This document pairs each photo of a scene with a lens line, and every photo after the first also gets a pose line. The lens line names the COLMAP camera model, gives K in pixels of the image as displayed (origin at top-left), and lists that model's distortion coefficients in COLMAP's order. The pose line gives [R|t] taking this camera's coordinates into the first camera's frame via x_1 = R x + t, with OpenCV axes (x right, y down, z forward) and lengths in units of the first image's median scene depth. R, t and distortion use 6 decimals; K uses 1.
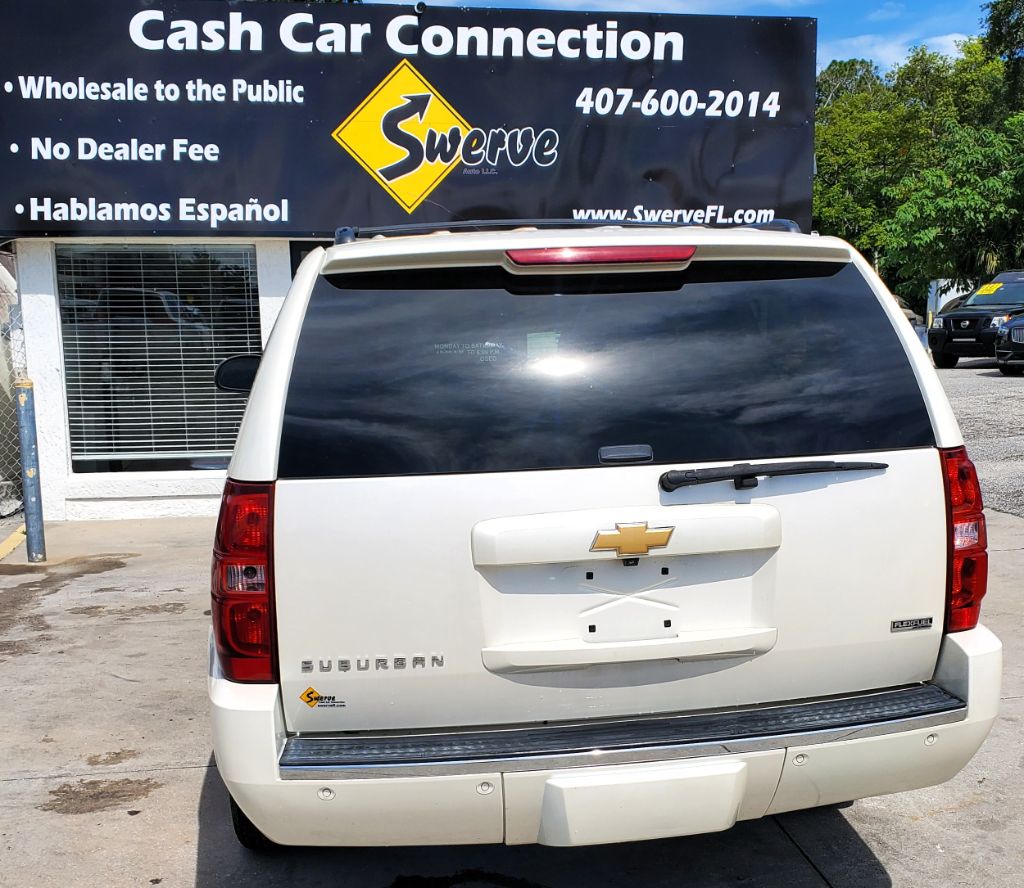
lens RADIAL K [[1278.1, 0, 550.0], [0, 1278.1, 476.2], [0, 0, 1]] dist [0.161088, -0.446802]
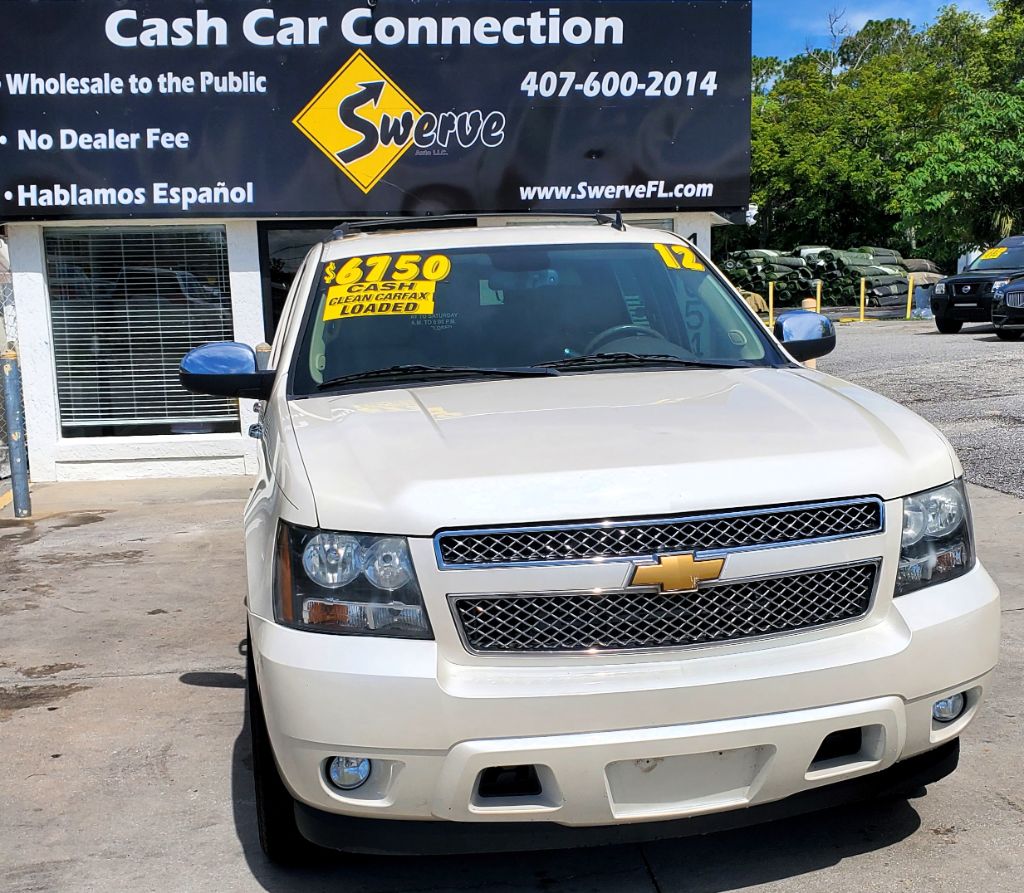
lens RADIAL K [[1288.3, 0, 516.2], [0, 1288.3, 465.0], [0, 0, 1]] dist [0.178356, -0.526963]
pose [[0.998502, -0.005564, -0.054429, 0.074144], [0.006268, 0.999899, 0.012782, 0.009060], [0.054353, -0.013104, 0.998436, -0.076880]]
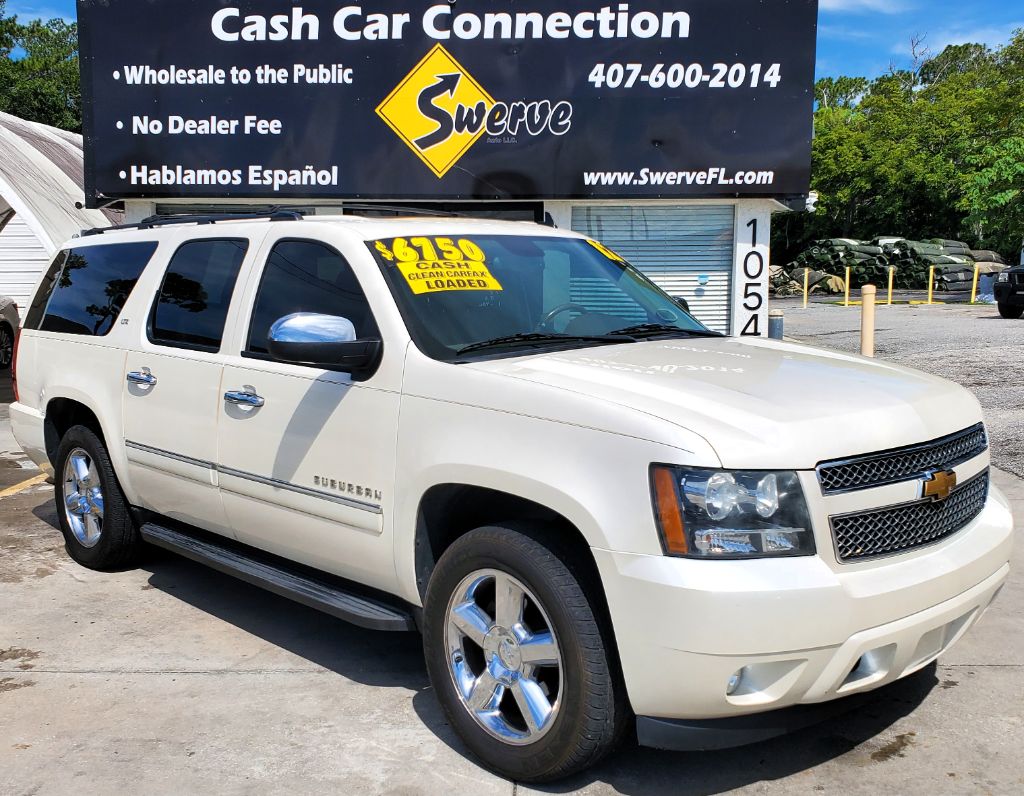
lens RADIAL K [[1052.1, 0, 484.9], [0, 1052.1, 396.4], [0, 0, 1]] dist [0.181568, -0.539236]
pose [[0.981566, 0.034007, -0.188071, 0.117264], [-0.034216, 0.999412, 0.002141, -0.011239], [0.188033, 0.004334, 0.982153, 0.075736]]
